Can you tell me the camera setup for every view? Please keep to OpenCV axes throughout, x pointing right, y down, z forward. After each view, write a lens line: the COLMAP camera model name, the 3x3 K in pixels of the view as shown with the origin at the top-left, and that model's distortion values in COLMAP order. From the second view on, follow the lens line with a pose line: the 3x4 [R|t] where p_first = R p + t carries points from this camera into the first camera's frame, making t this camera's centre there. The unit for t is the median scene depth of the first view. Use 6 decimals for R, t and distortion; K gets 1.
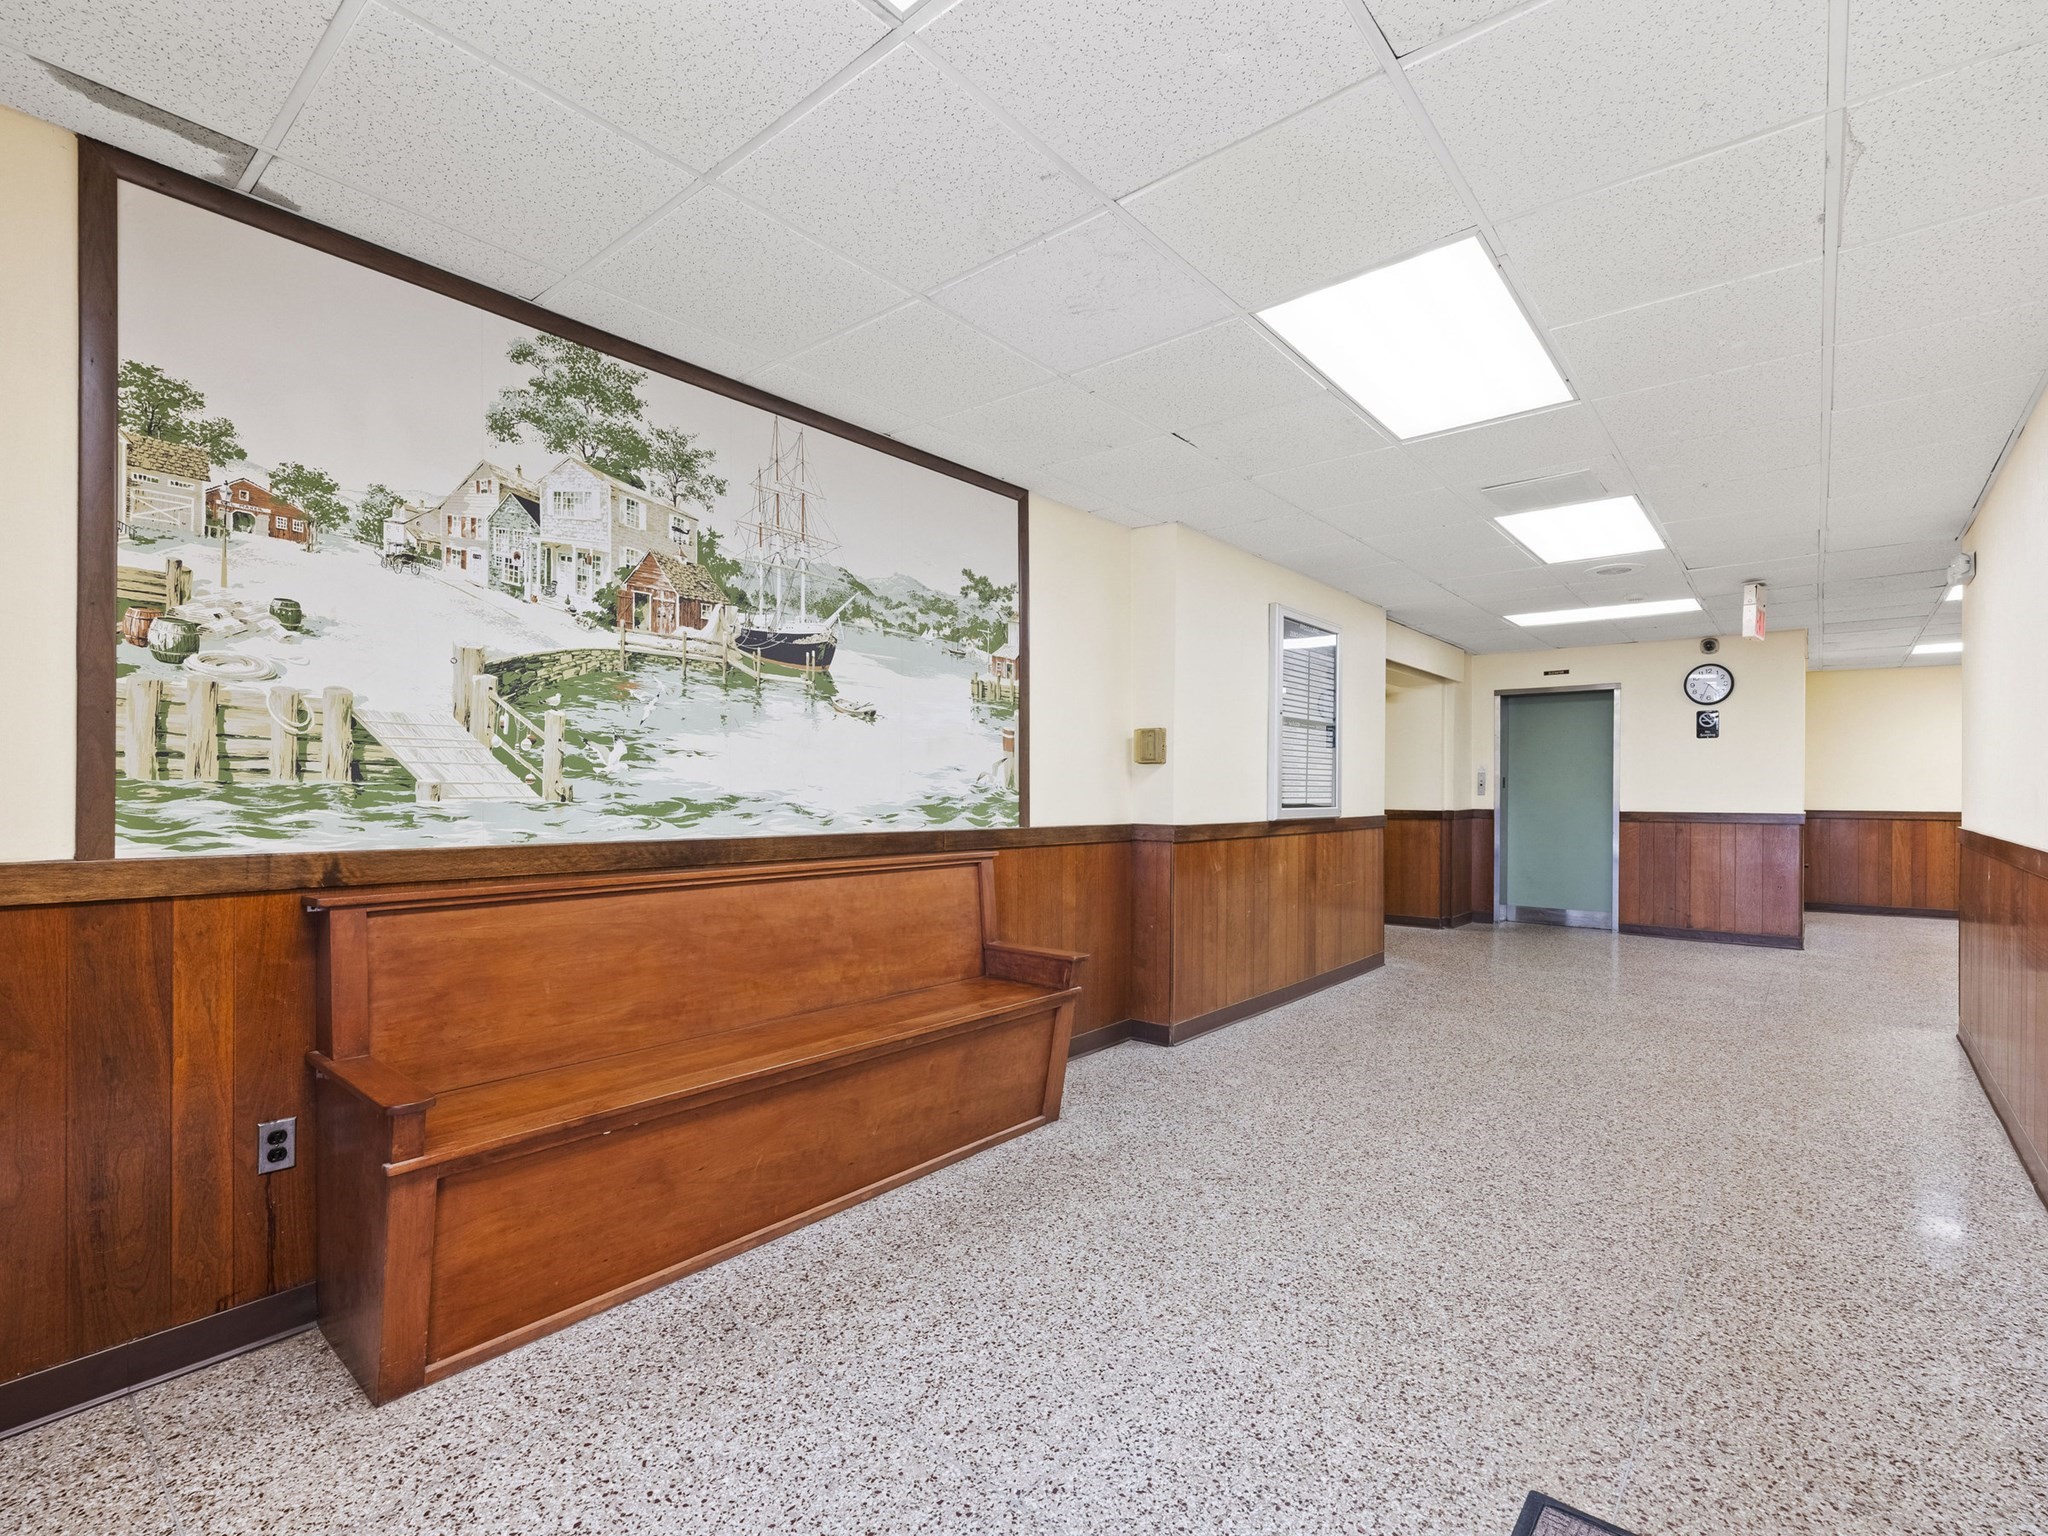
lens RADIAL K [[953.6, 0, 1030.2], [0, 953.6, 782.6], [0, 0, 1]] dist [-0.001113, 0.000089]
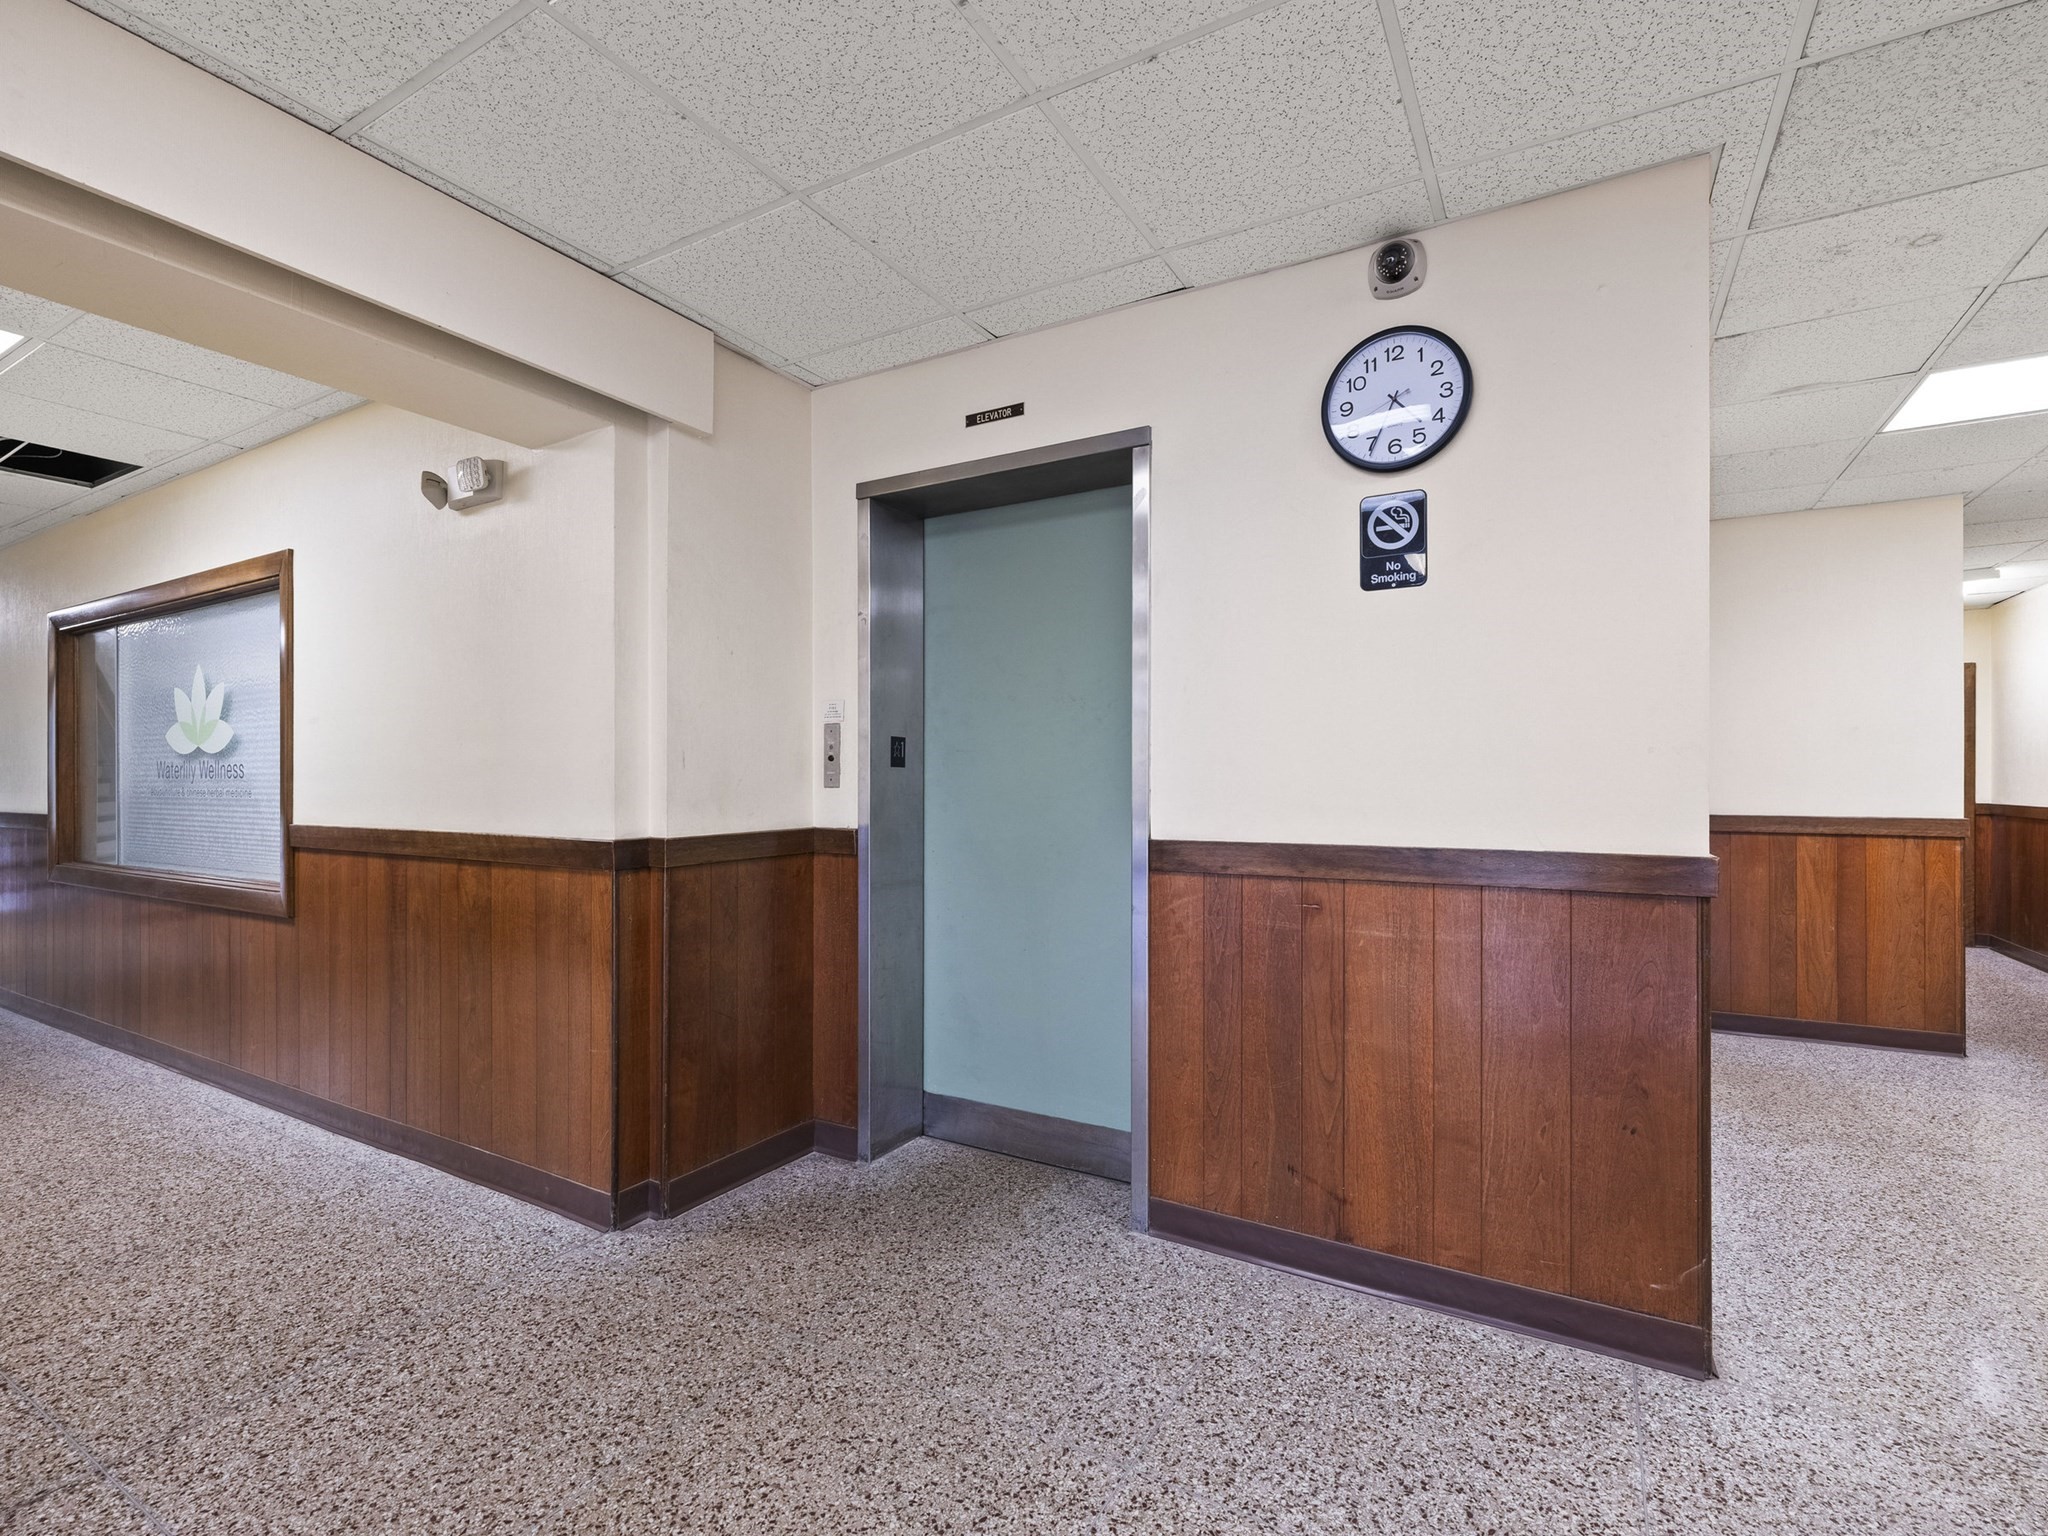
lens RADIAL K [[945.3, 0, 1024.5], [0, 945.3, 759.4], [0, 0, 1]] dist [-0.001604, 0.000102]
pose [[0.986023, -0.000865, 0.166609, 0.524834], [0.002625, 0.999943, -0.010344, 0.007512], [-0.166591, 0.010636, 0.985969, 0.699653]]
